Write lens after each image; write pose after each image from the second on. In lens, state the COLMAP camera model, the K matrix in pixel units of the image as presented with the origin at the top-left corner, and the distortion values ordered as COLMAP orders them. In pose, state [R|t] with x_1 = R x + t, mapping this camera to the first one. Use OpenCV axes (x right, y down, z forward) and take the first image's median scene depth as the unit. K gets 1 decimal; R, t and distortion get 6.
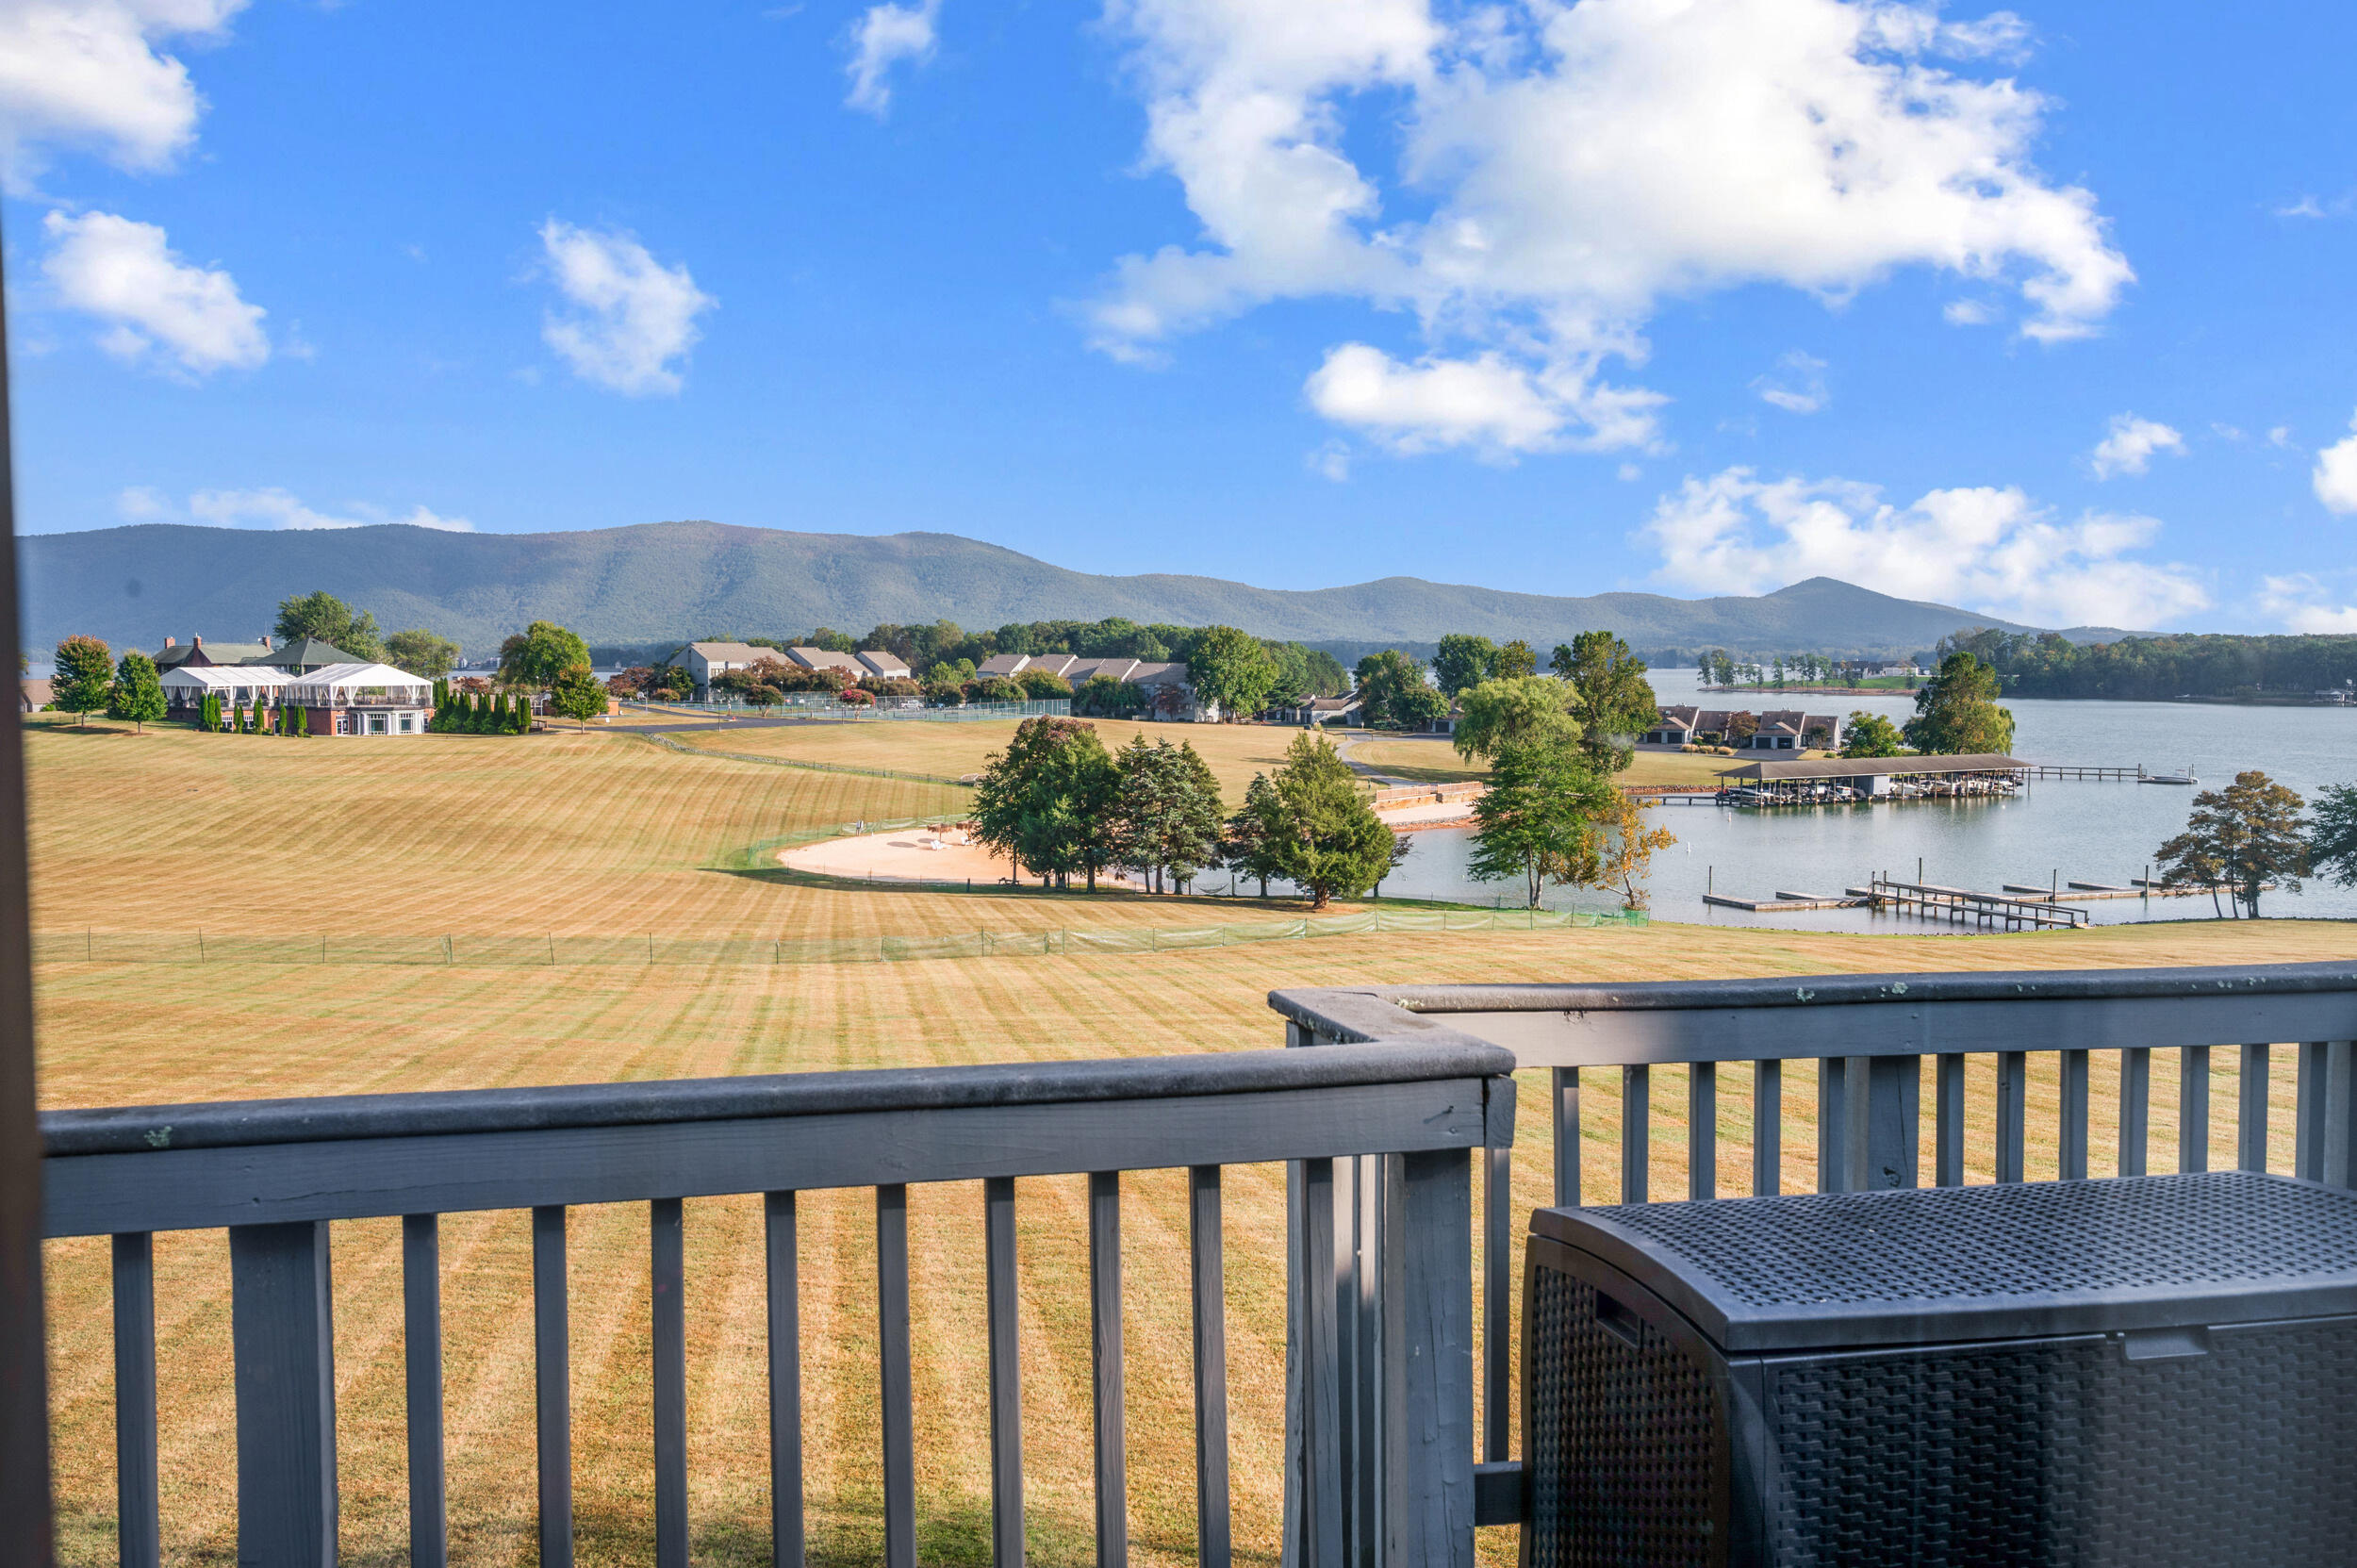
lens RADIAL K [[2061.5, 0, 1187.5], [0, 2061.5, 787.3], [0, 0, 1]] dist [-0.003640, 0.008886]
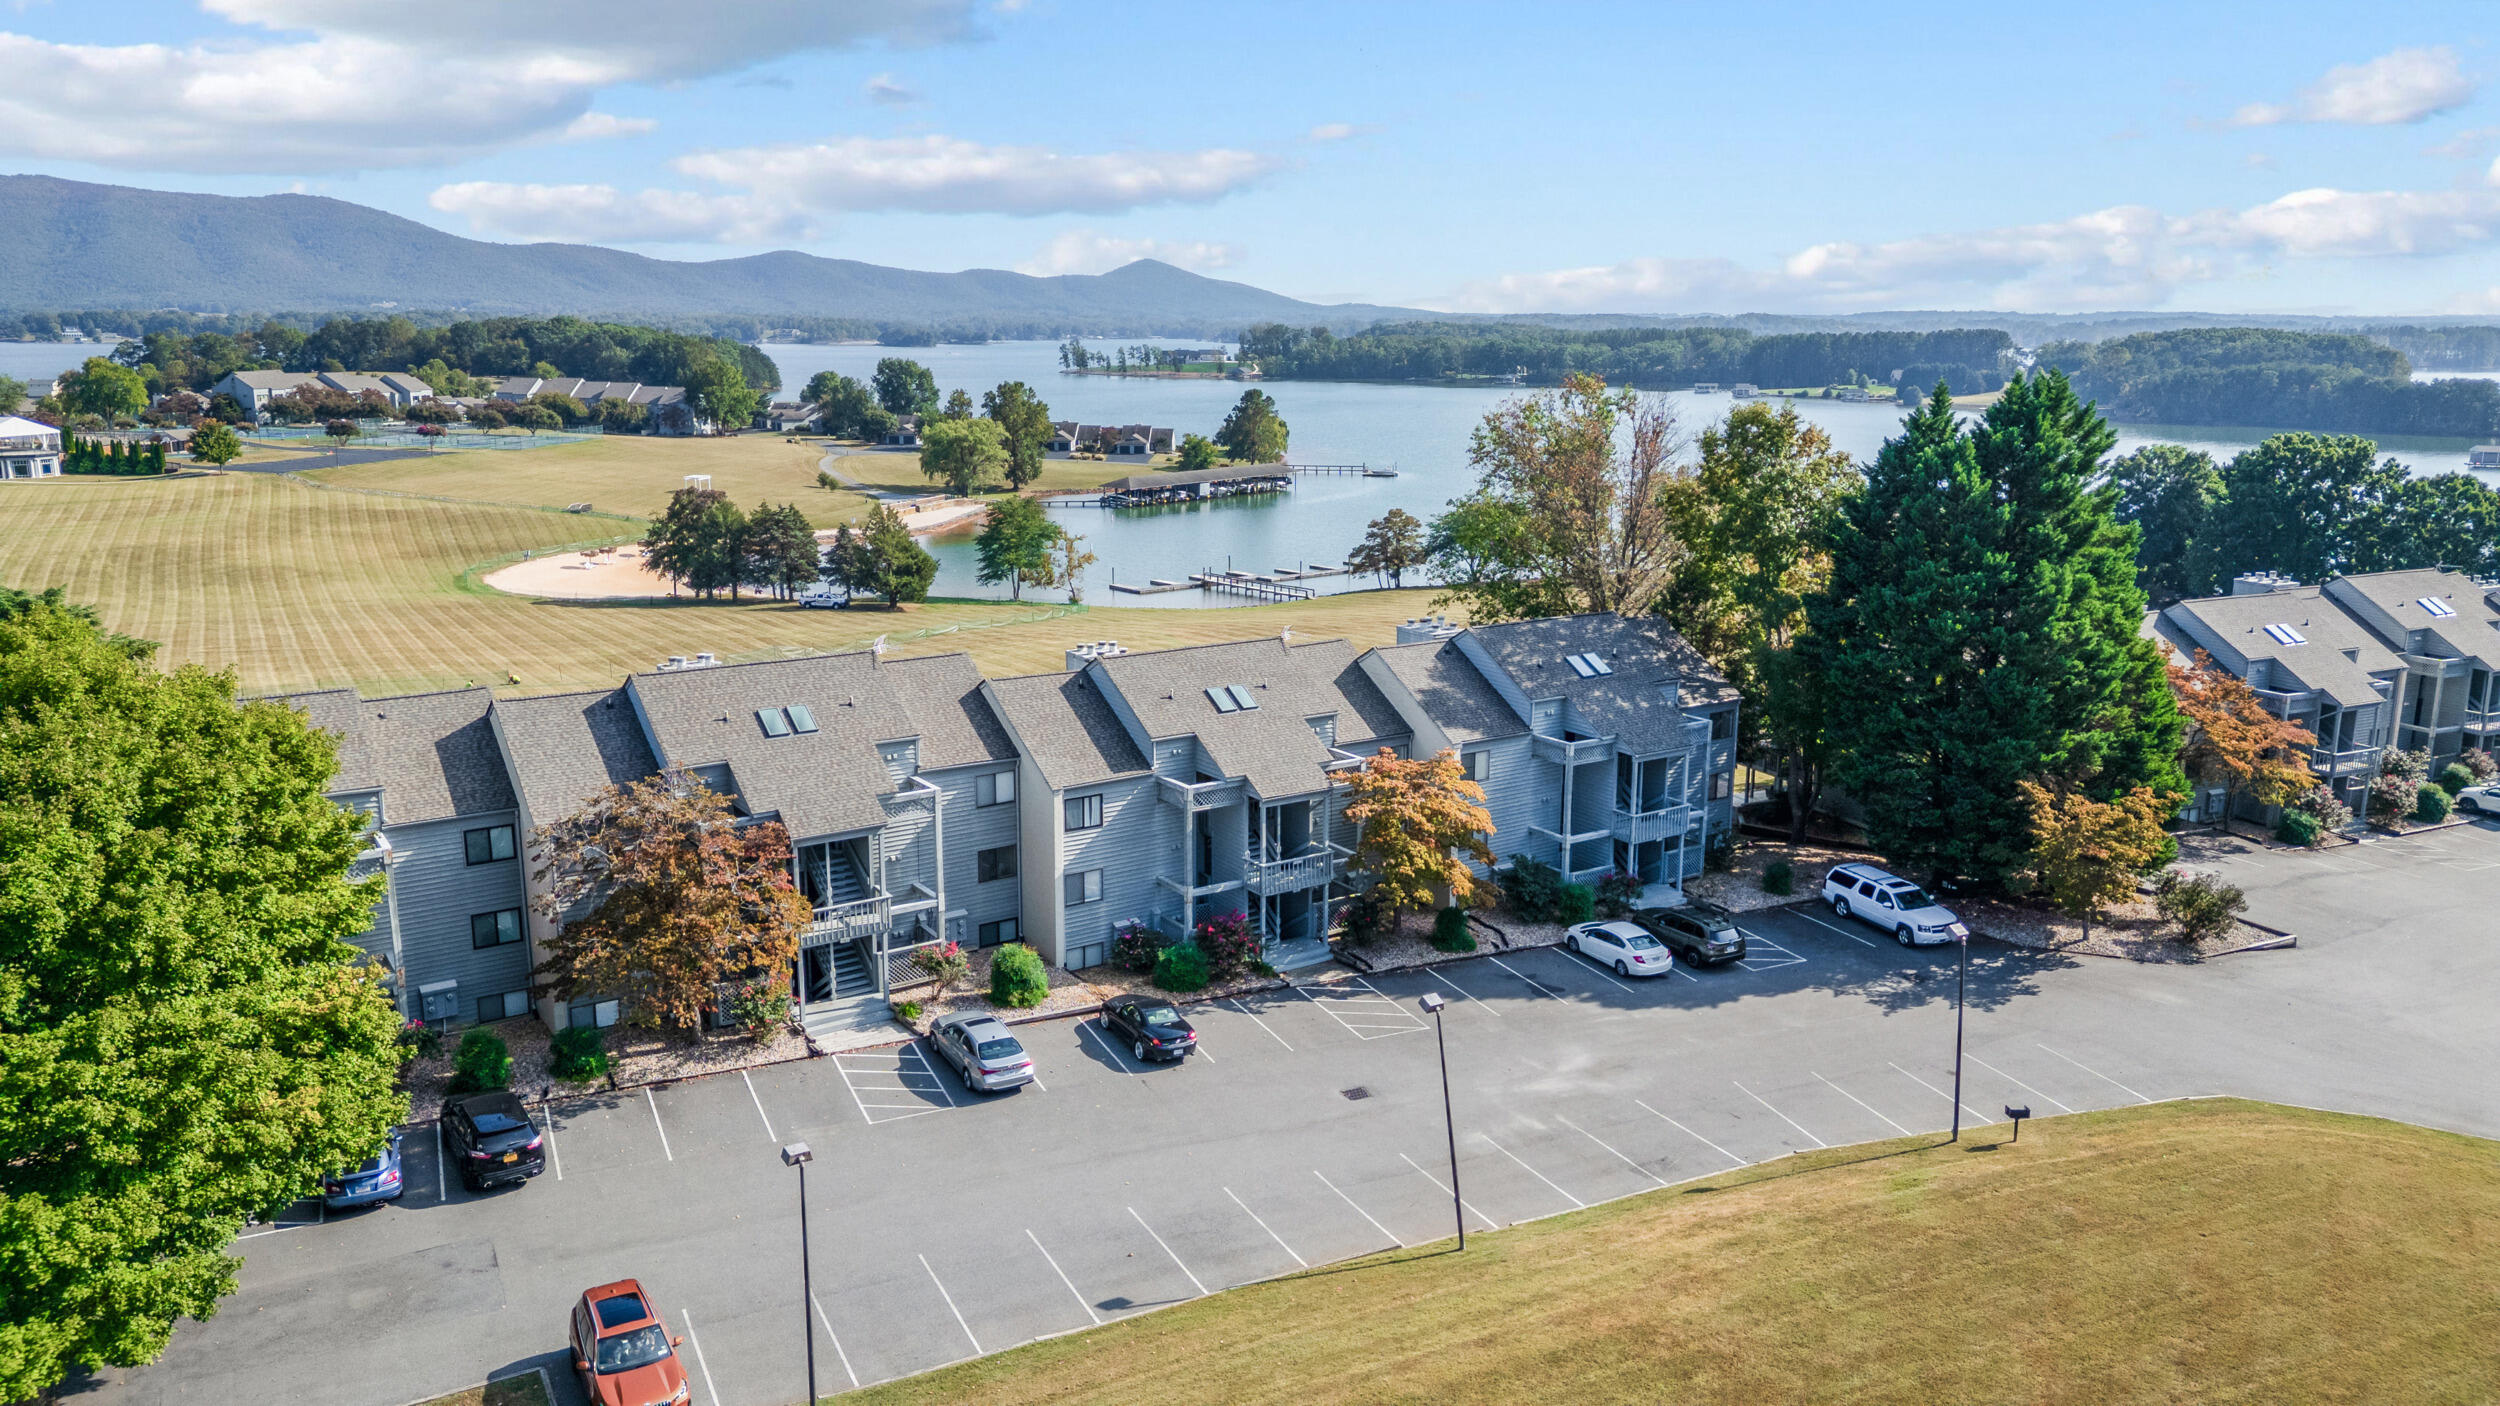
lens RADIAL K [[1750.0, 0, 1255.1], [0, 1750.0, 707.5], [0, 0, 1]] dist [0.097015, -0.116778]
pose [[0.937242, -0.071026, 0.341369, -0.094788], [0.018352, 0.987725, 0.155124, -0.048064], [-0.348196, -0.139124, 0.927040, -0.273145]]
